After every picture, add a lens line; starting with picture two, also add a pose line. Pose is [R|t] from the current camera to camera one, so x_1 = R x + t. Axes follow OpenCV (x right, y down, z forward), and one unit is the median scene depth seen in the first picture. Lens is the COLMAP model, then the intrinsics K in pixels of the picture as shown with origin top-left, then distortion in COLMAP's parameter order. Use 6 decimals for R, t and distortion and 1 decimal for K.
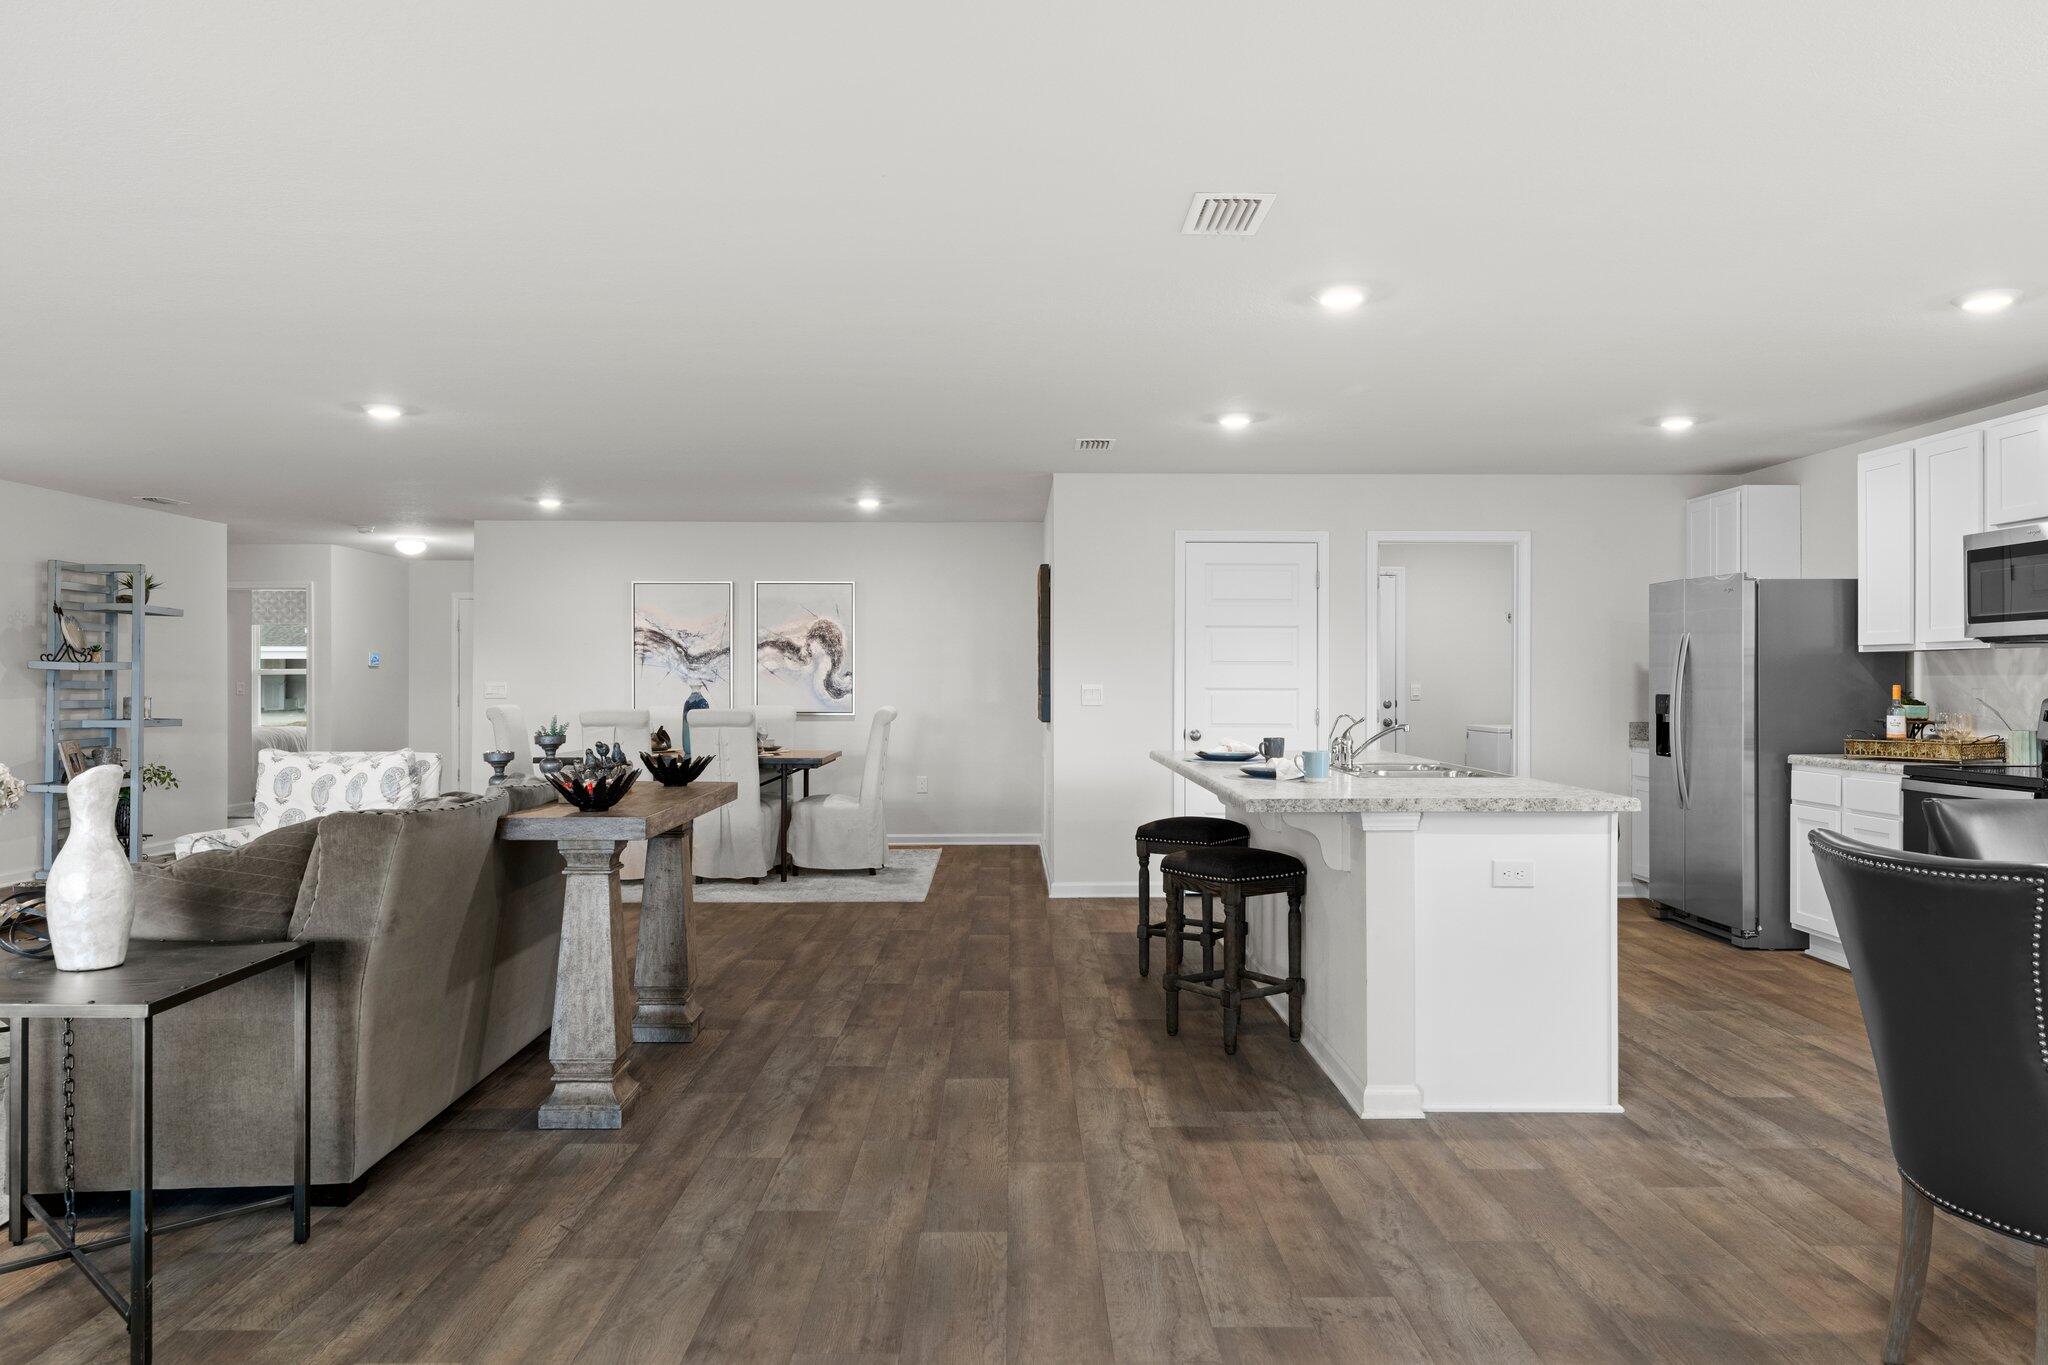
lens RADIAL K [[1359.5, 0, 1035.3], [0, 1359.5, 682.0], [0, 0, 1]] dist [0.003379, -0.000542]
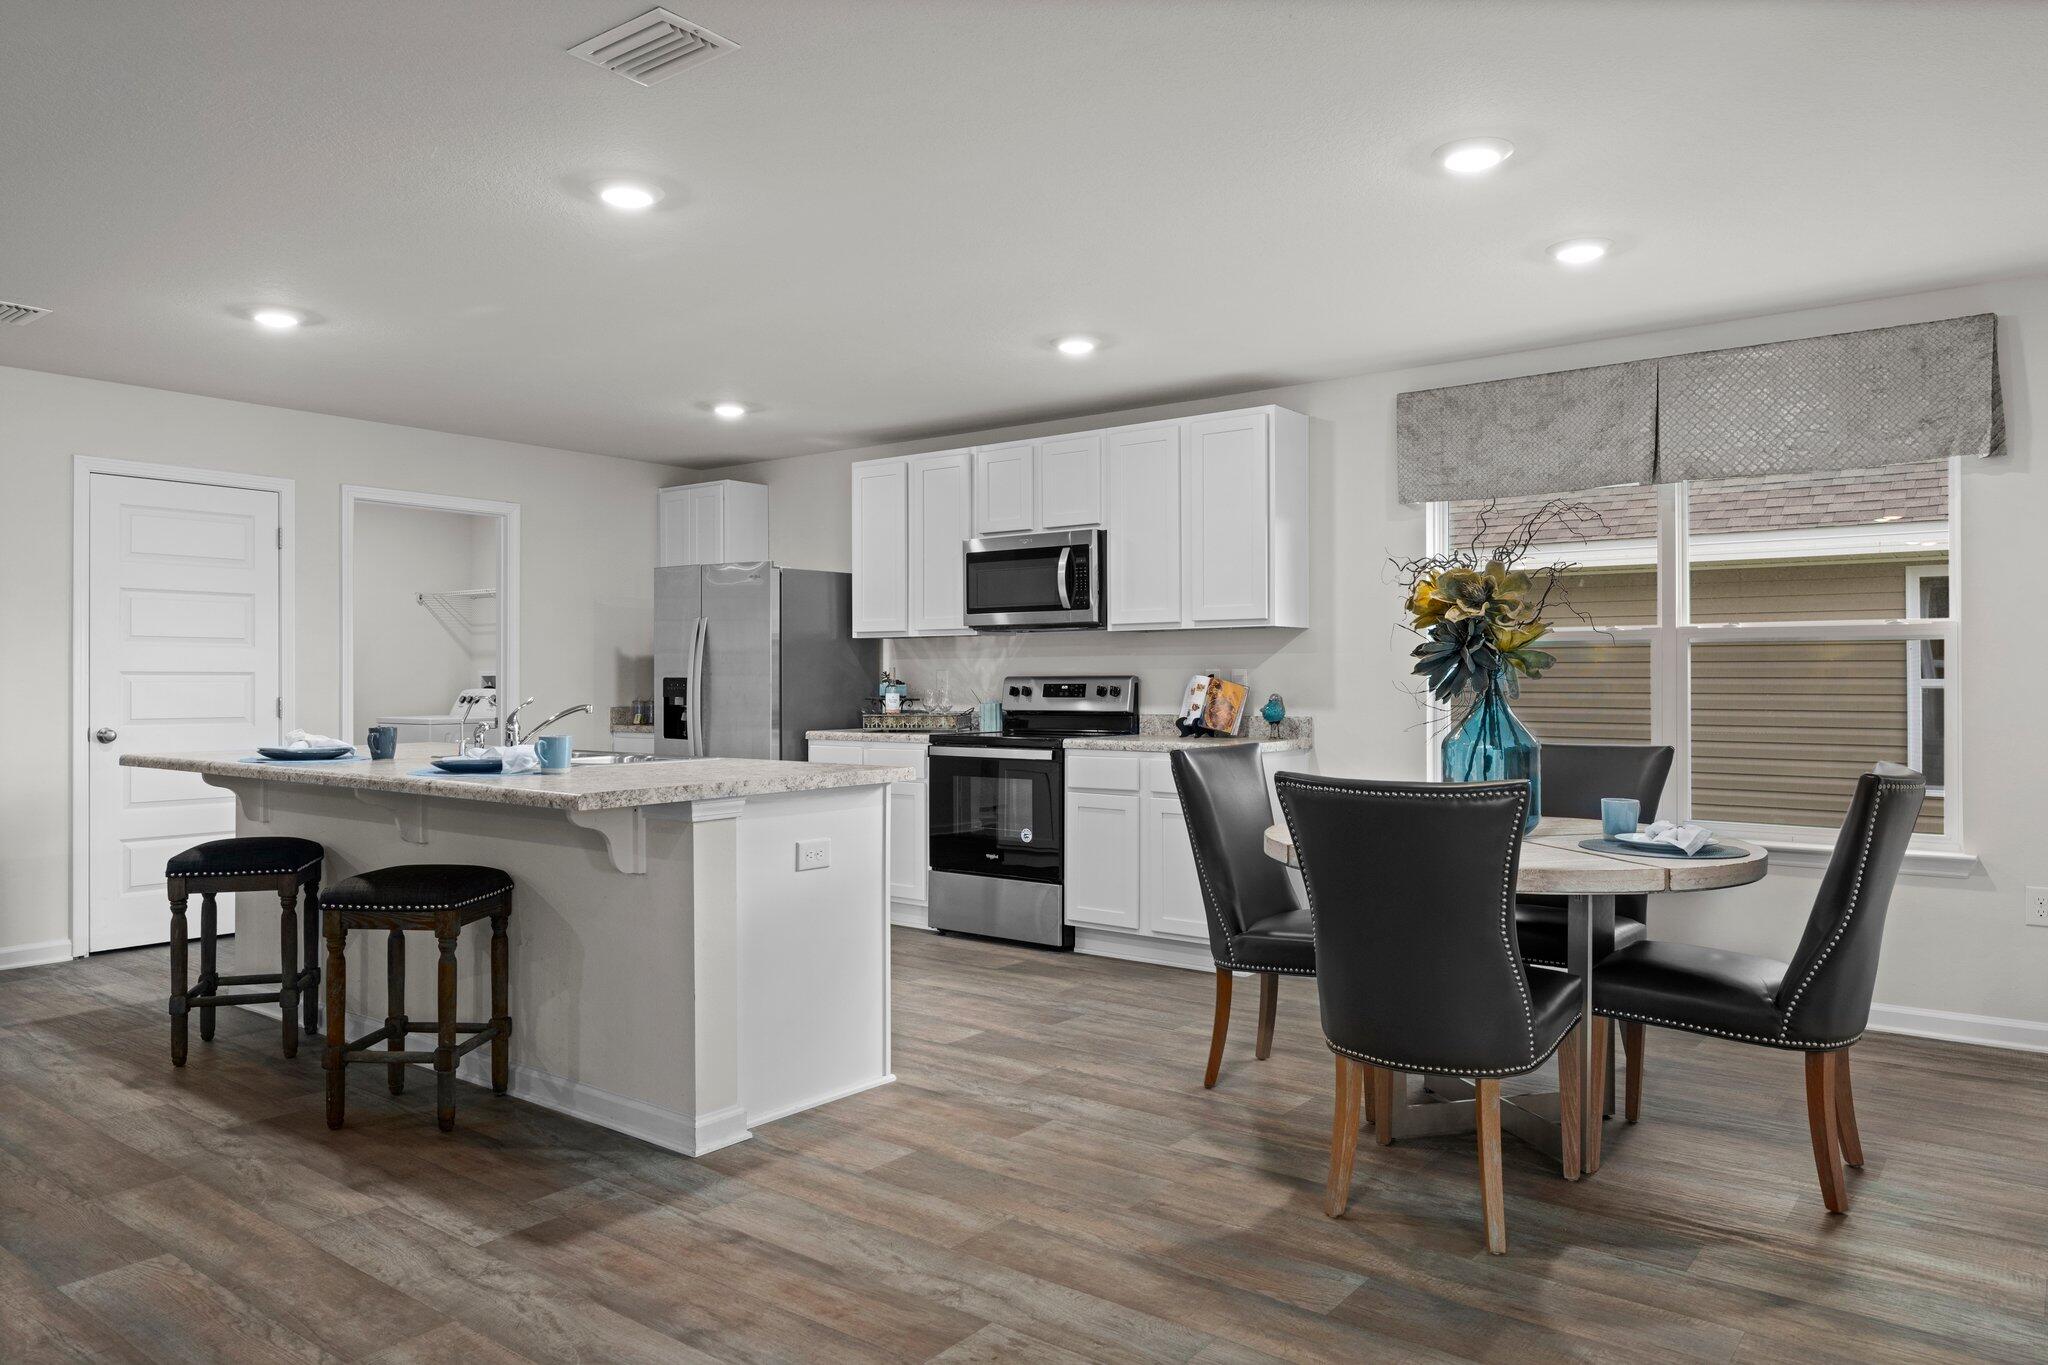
lens RADIAL K [[1359.5, 0, 1022.2], [0, 1359.5, 684.0], [0, 0, 1]] dist [0.003379, -0.000542]
pose [[0.624003, -0.004692, 0.781408, -0.201115], [0.002497, 0.999989, 0.004011, 0.012449], [-0.781418, -0.000552, 0.624007, 0.200490]]
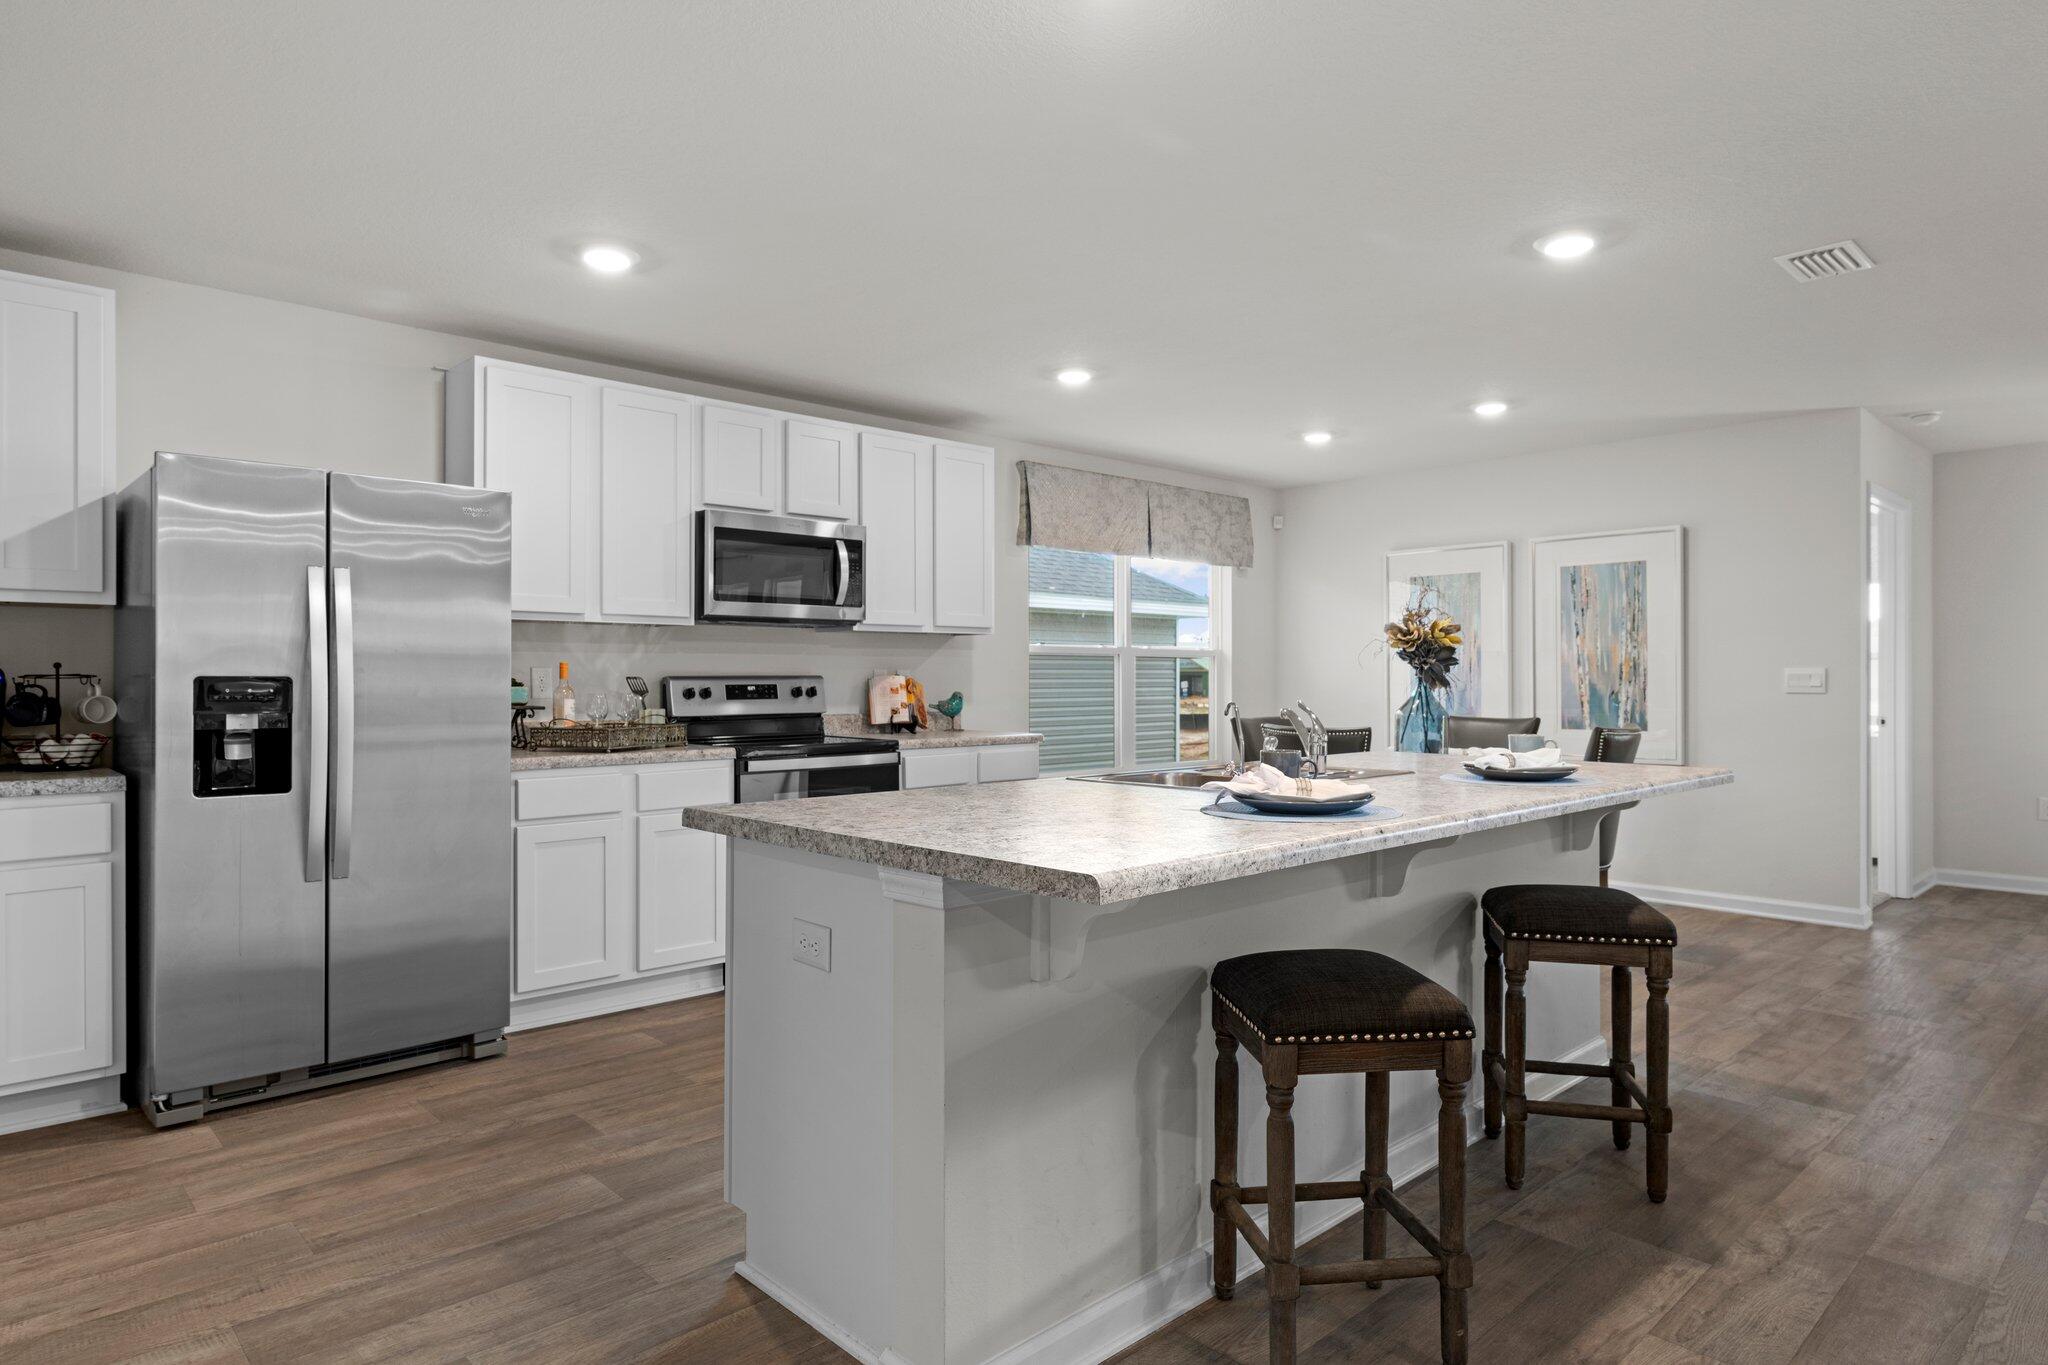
lens RADIAL K [[1198.7, 0, 1024.3], [0, 1198.7, 664.0], [0, 0, 1]] dist [0.004945, 0.003178]
pose [[-0.683294, 0.009071, 0.730087, -0.090103], [0.000025, 0.999923, -0.012400, 0.012873], [-0.730143, -0.008455, -0.683242, 1.318551]]
